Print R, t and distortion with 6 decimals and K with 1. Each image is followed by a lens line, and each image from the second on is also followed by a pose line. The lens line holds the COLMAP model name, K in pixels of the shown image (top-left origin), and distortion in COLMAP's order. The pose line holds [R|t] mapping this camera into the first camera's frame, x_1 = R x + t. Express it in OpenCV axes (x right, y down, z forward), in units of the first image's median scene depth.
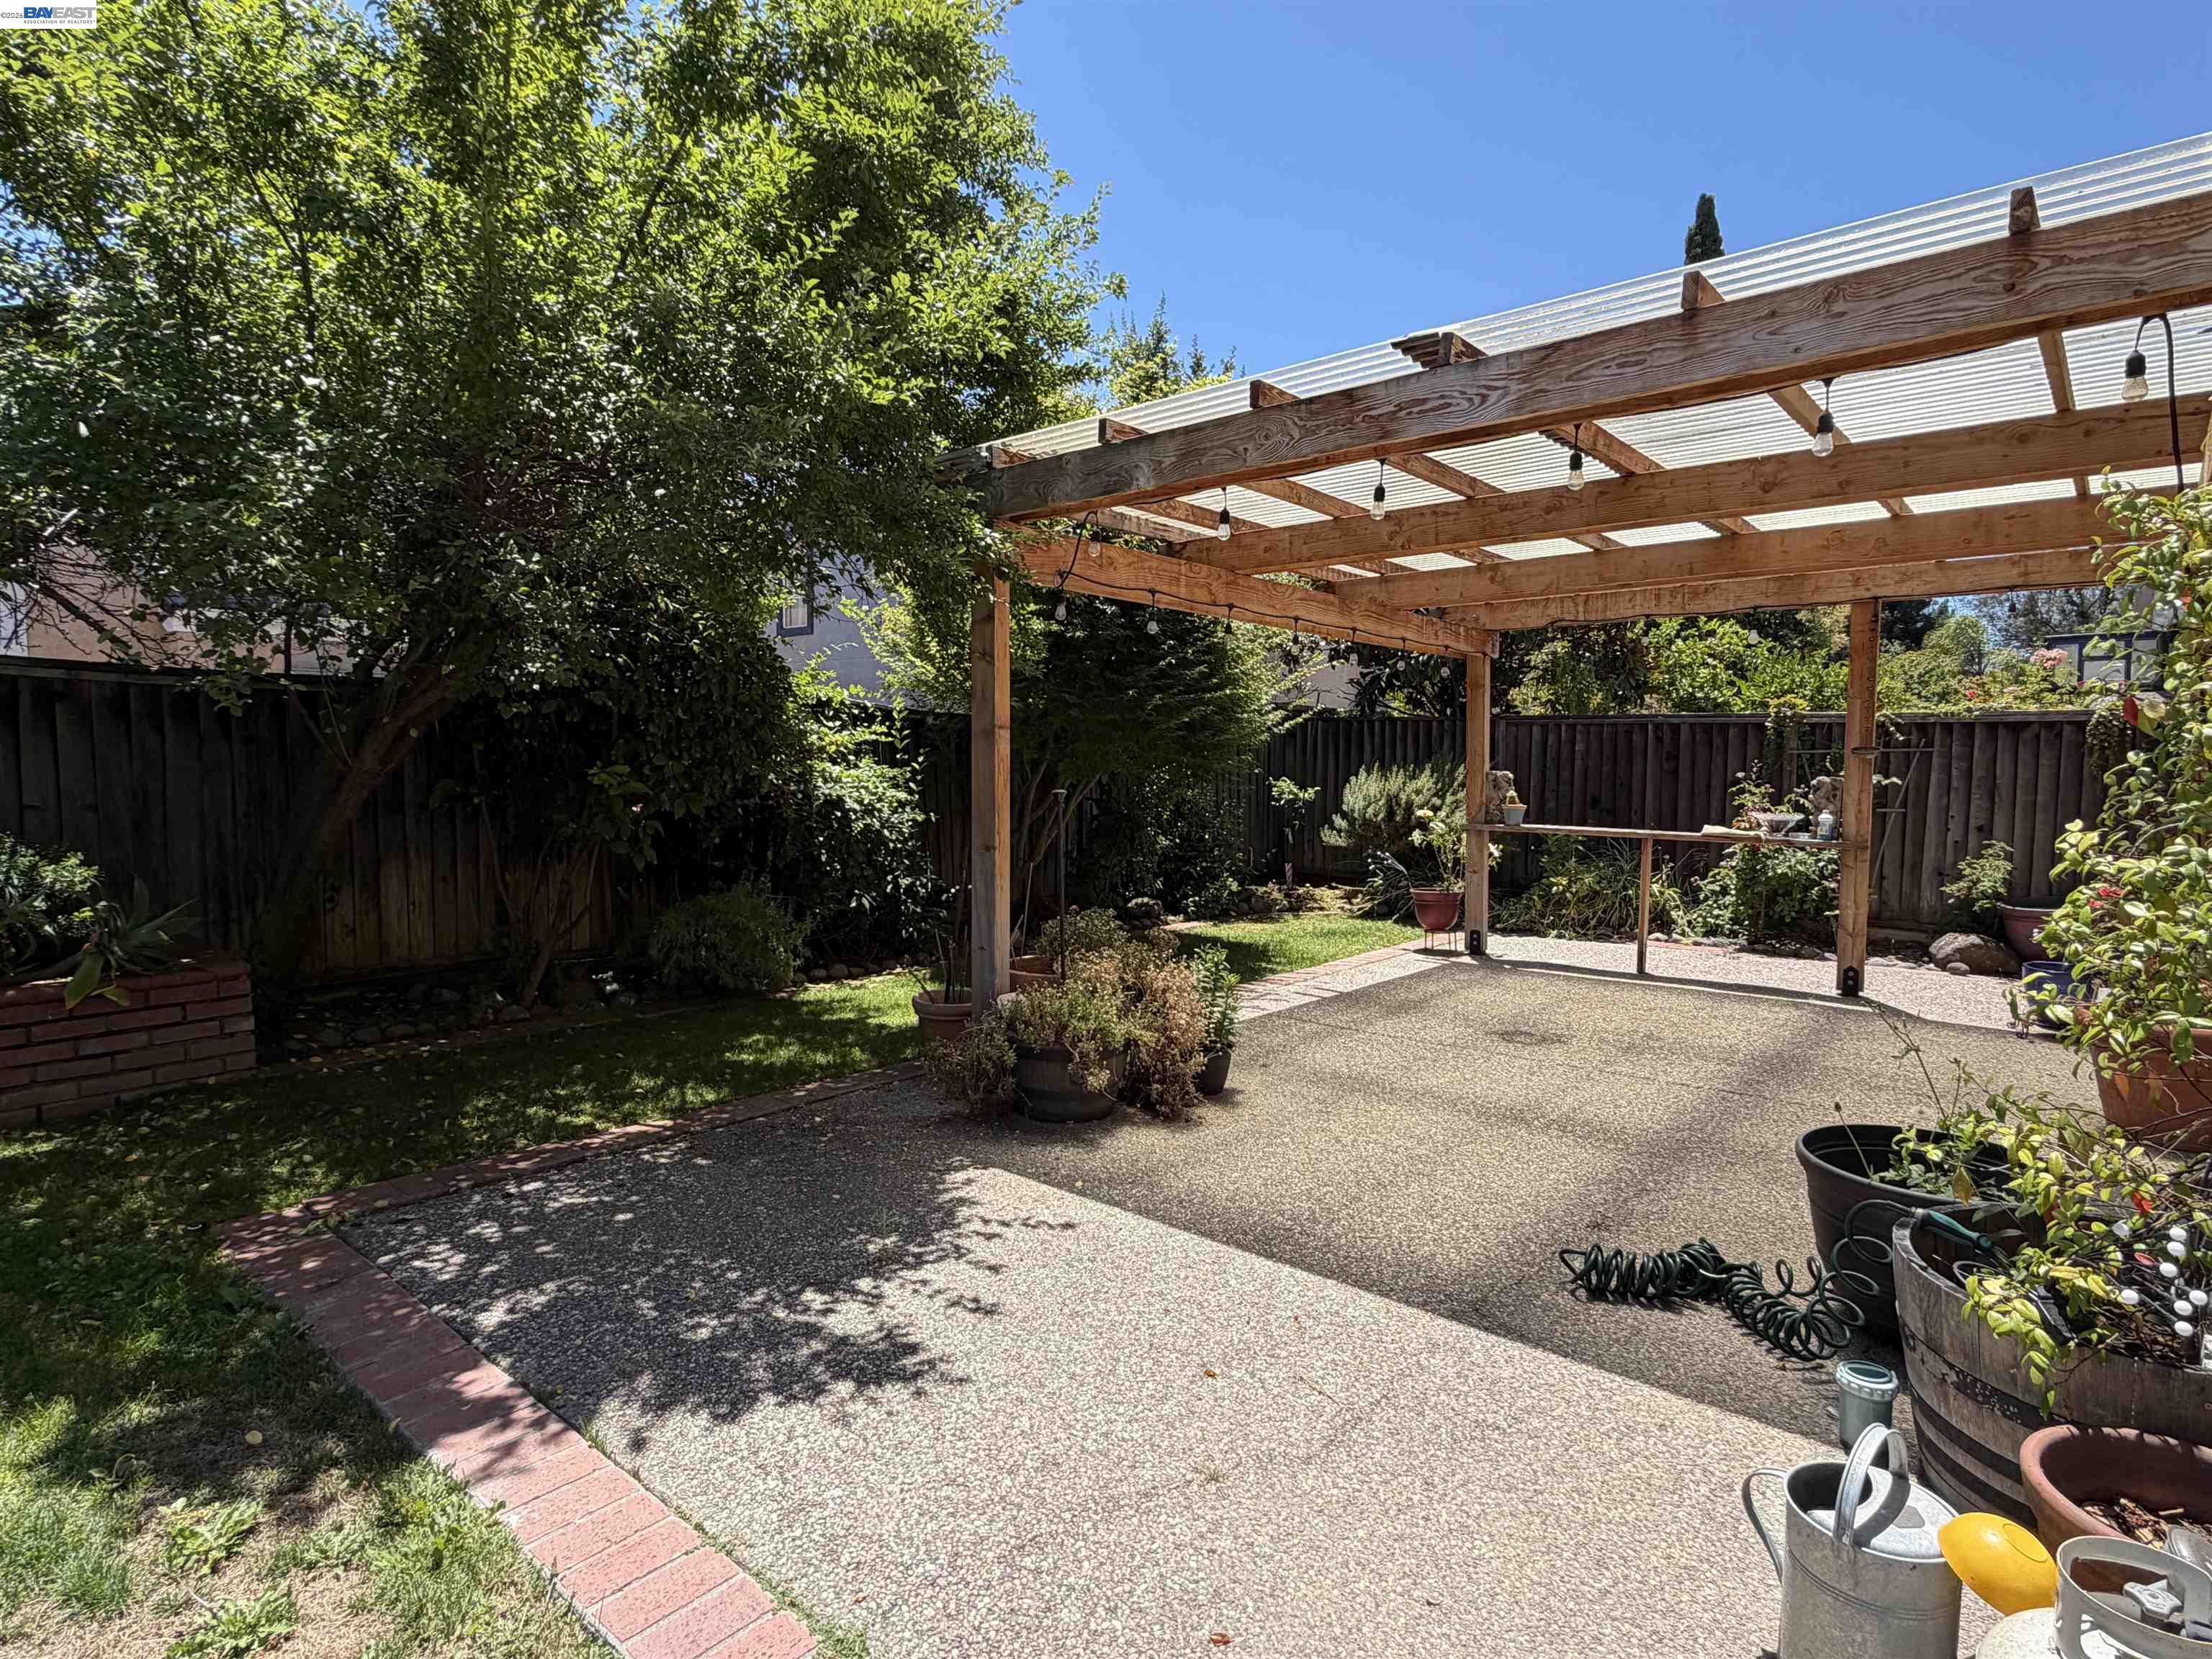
lens RADIAL K [[1185.7, 0, 1109.4], [0, 1185.7, 822.8], [0, 0, 1]] dist [0.003950, -0.002894]
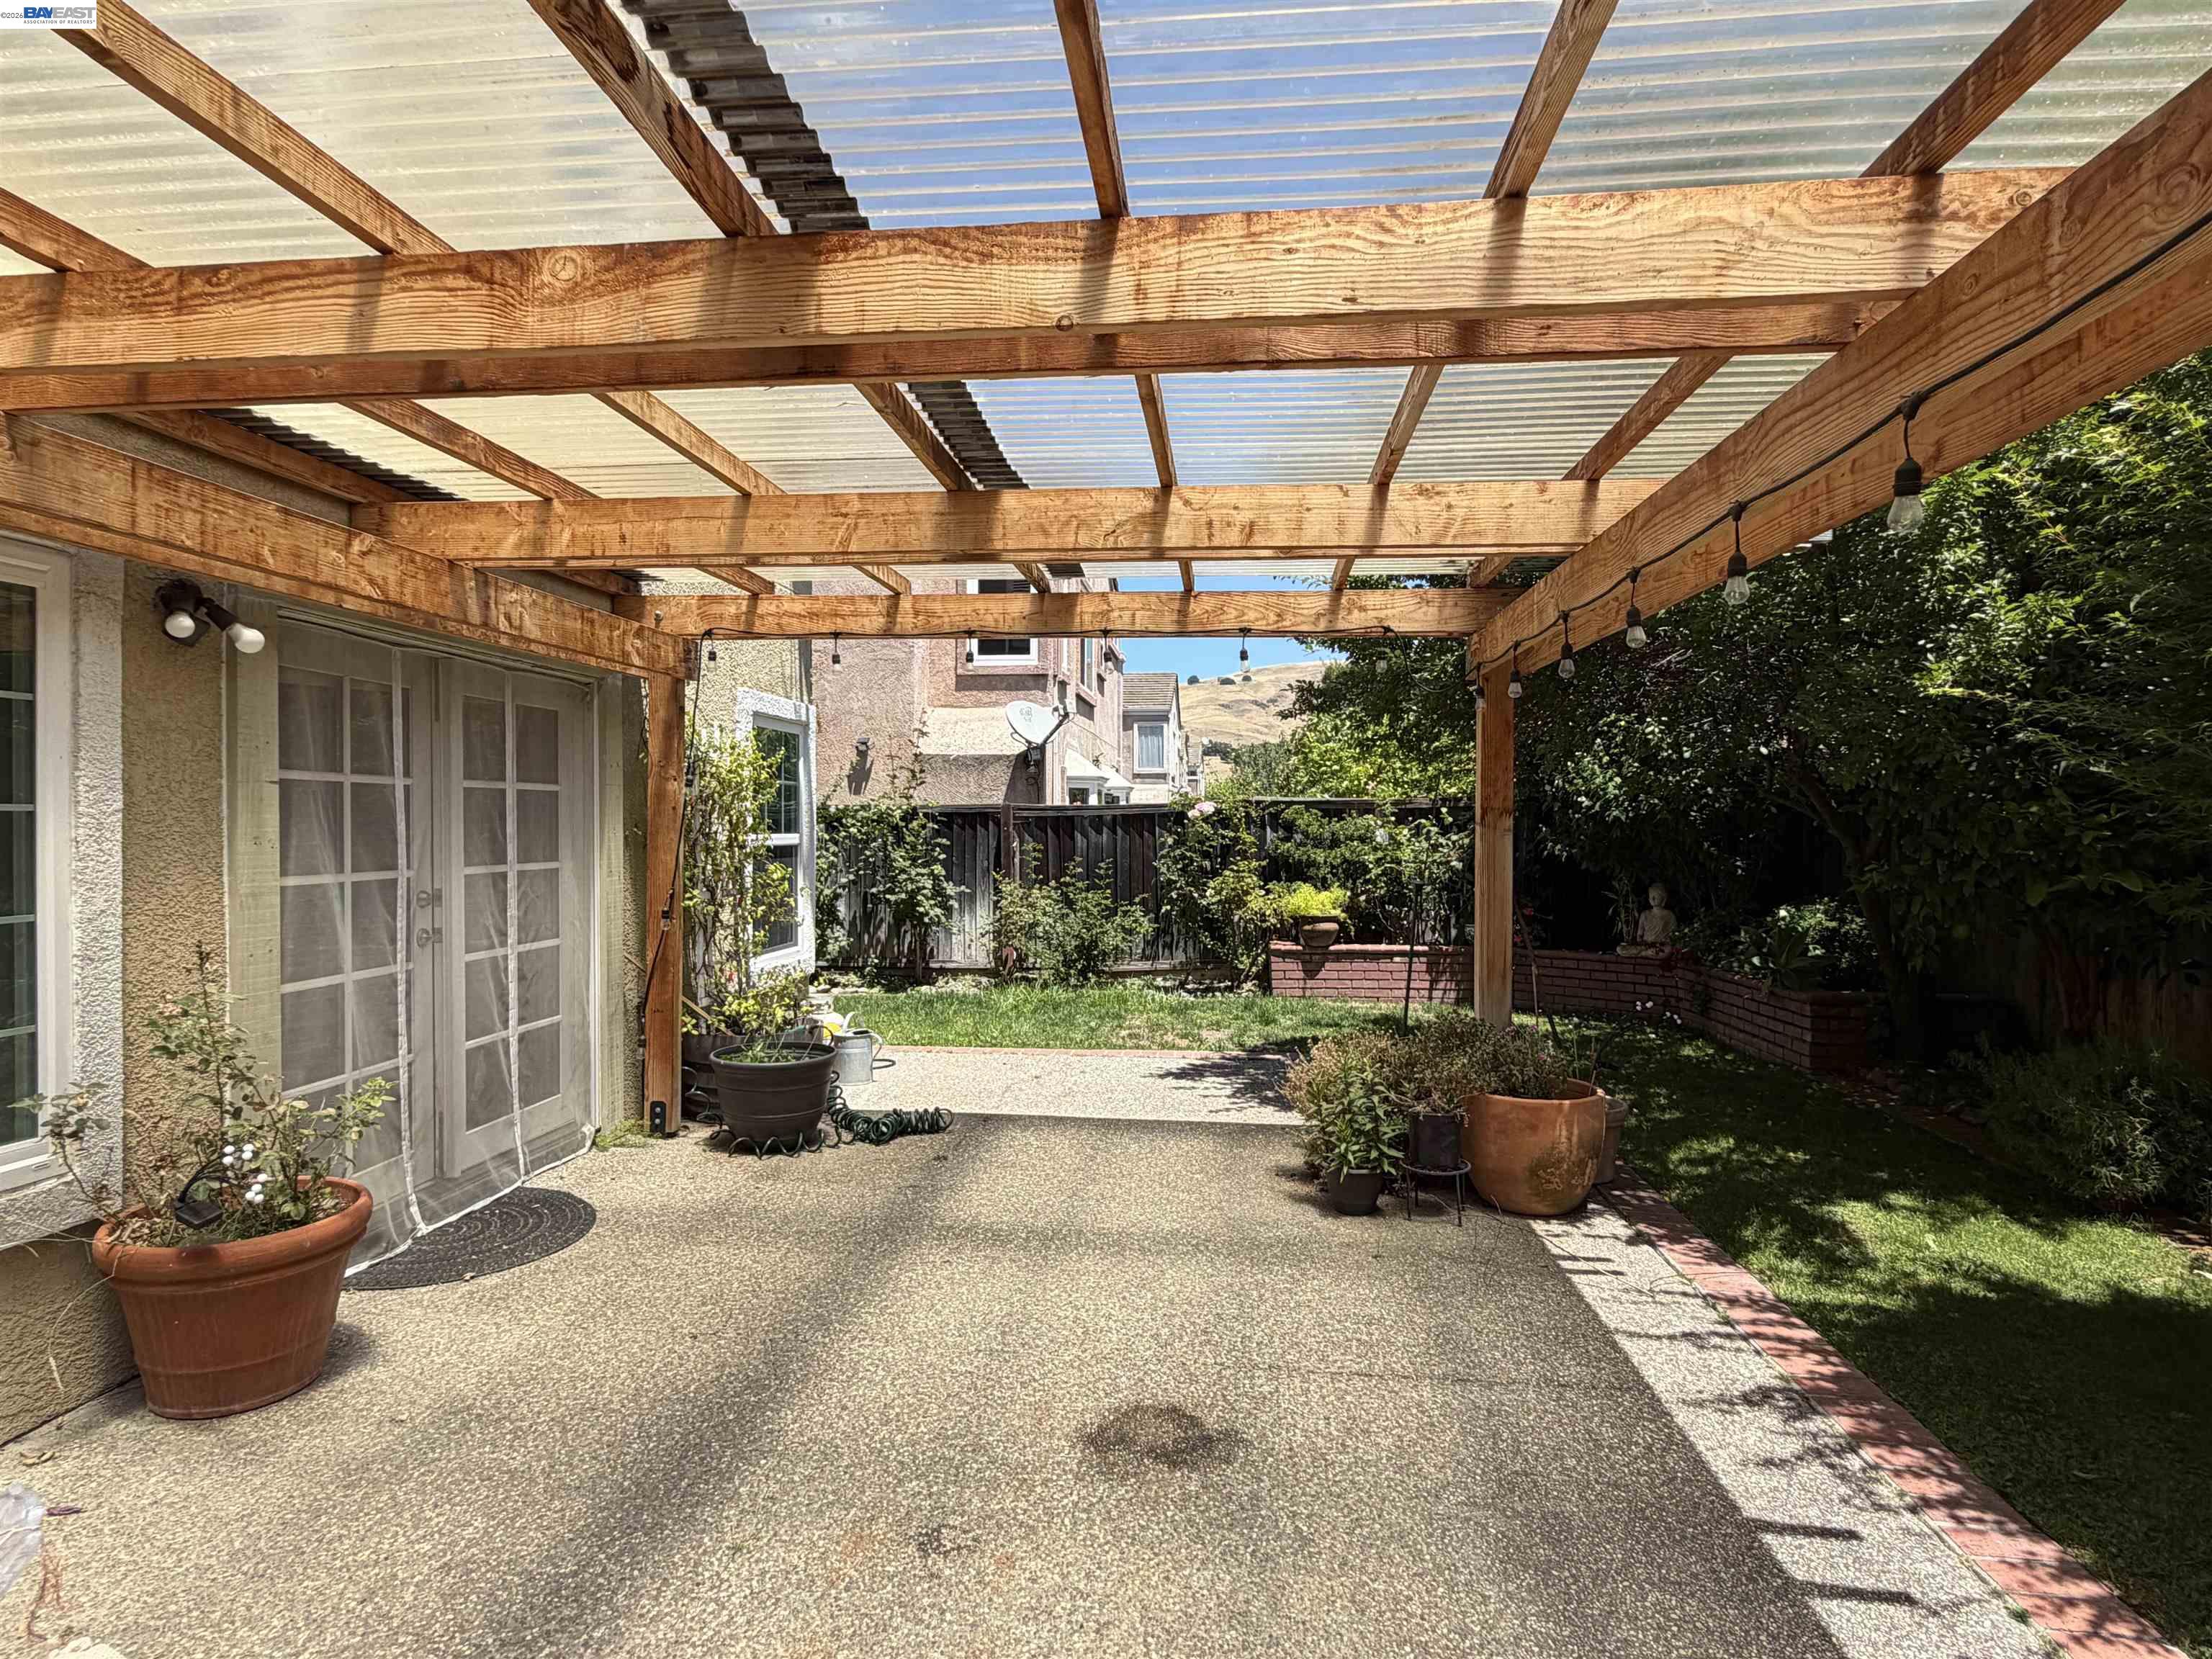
lens RADIAL K [[1185.7, 0, 1104.8], [0, 1185.7, 836.7], [0, 0, 1]] dist [0.003950, -0.002894]
pose [[-0.825637, -0.001695, -0.564199, 0.824352], [-0.035000, 0.998223, 0.048220, -0.113590], [0.563114, 0.059559, -0.824230, 1.760416]]
